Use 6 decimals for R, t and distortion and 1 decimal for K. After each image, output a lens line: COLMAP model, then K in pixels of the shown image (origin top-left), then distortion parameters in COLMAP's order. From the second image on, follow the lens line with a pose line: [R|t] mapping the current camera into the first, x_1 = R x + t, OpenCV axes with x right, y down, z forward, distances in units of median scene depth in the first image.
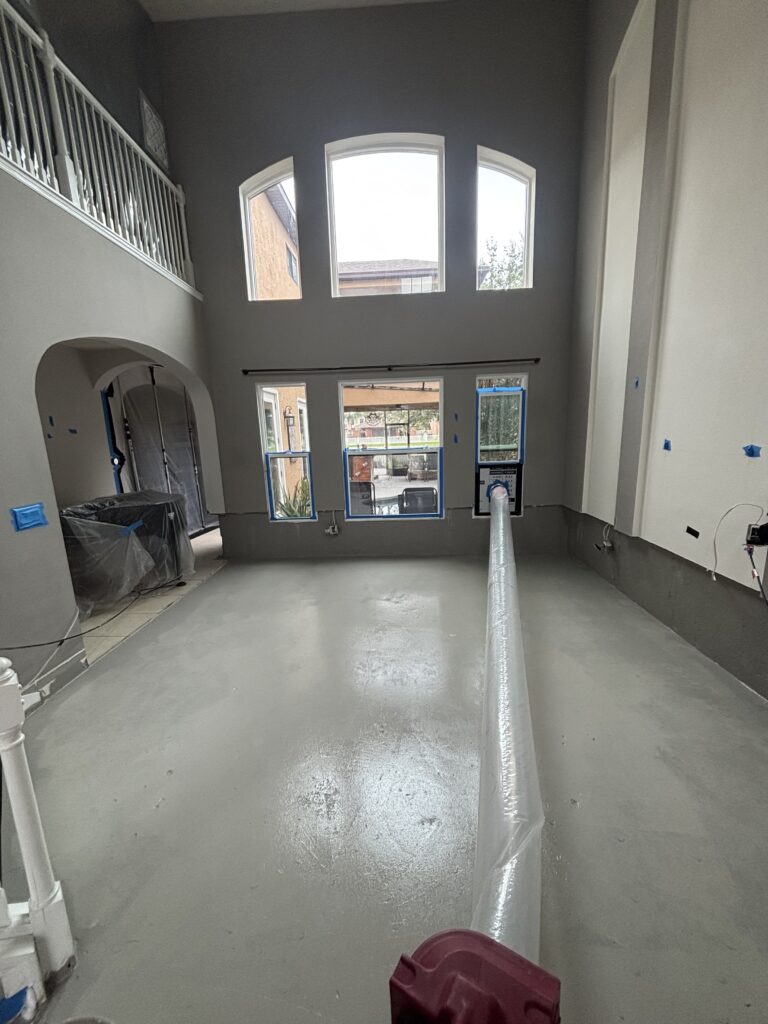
lens RADIAL K [[397.8, 0, 384.0], [0, 397.8, 512.0], [0, 0, 1]] dist [-0.000122, -0.000125]
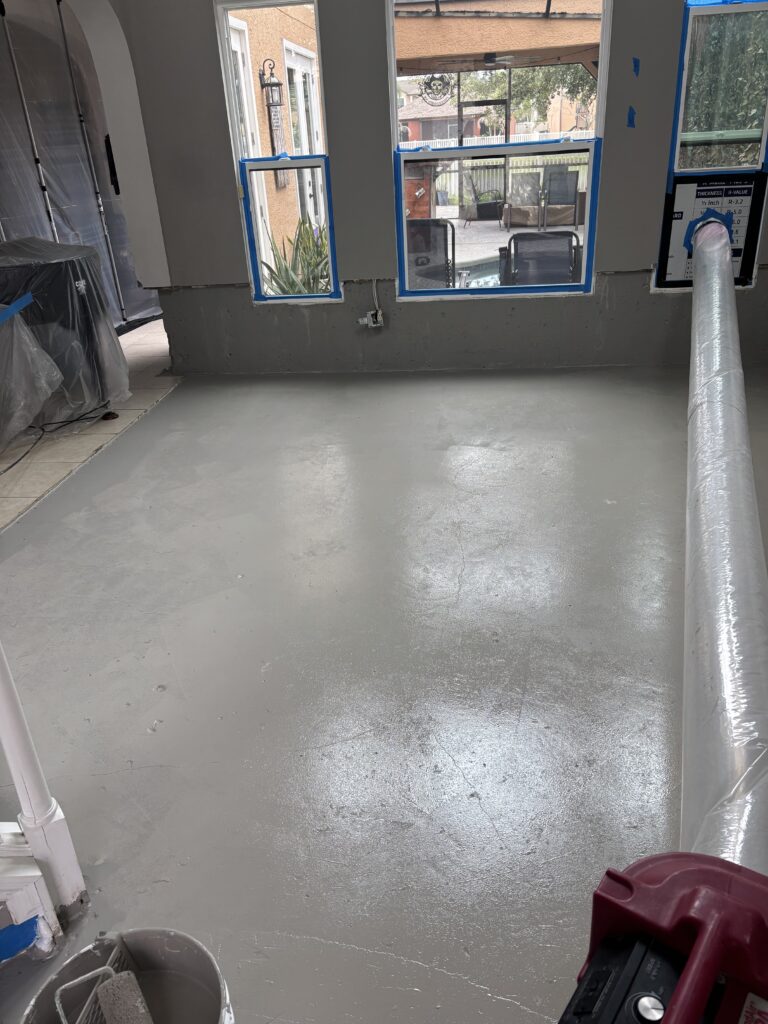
lens RADIAL K [[754.9, 0, 384.0], [0, 754.9, 512.0], [0, 0, 1]] dist [0.007761, -0.003504]
pose [[0.996982, 0.013046, -0.076524, -0.037231], [0.007798, 0.963958, 0.265939, 0.026860], [0.077235, -0.265734, 0.960948, -0.016790]]
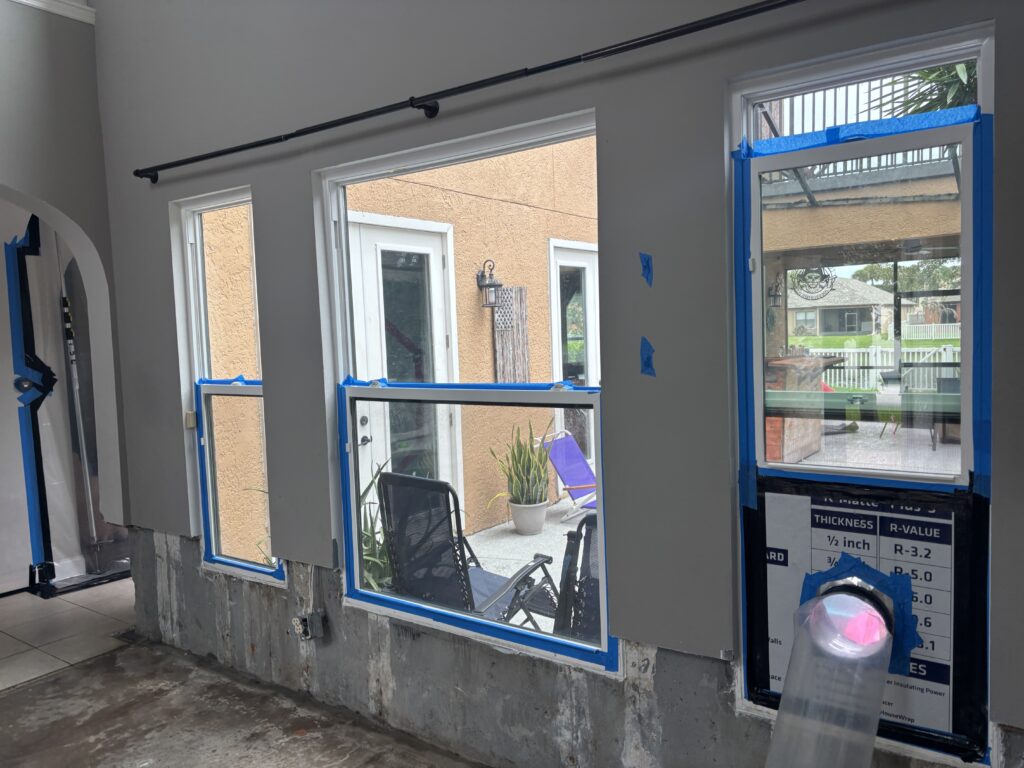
lens RADIAL K [[763.6, 0, 512.0], [0, 763.6, 384.0], [0, 0, 1]] dist [0.032192, -0.002164]
pose [[0.835185, 0.042809, -0.548300, 0.354928], [-0.100900, 0.991971, -0.076245, -0.122207], [0.540634, 0.119002, 0.832799, 0.563843]]
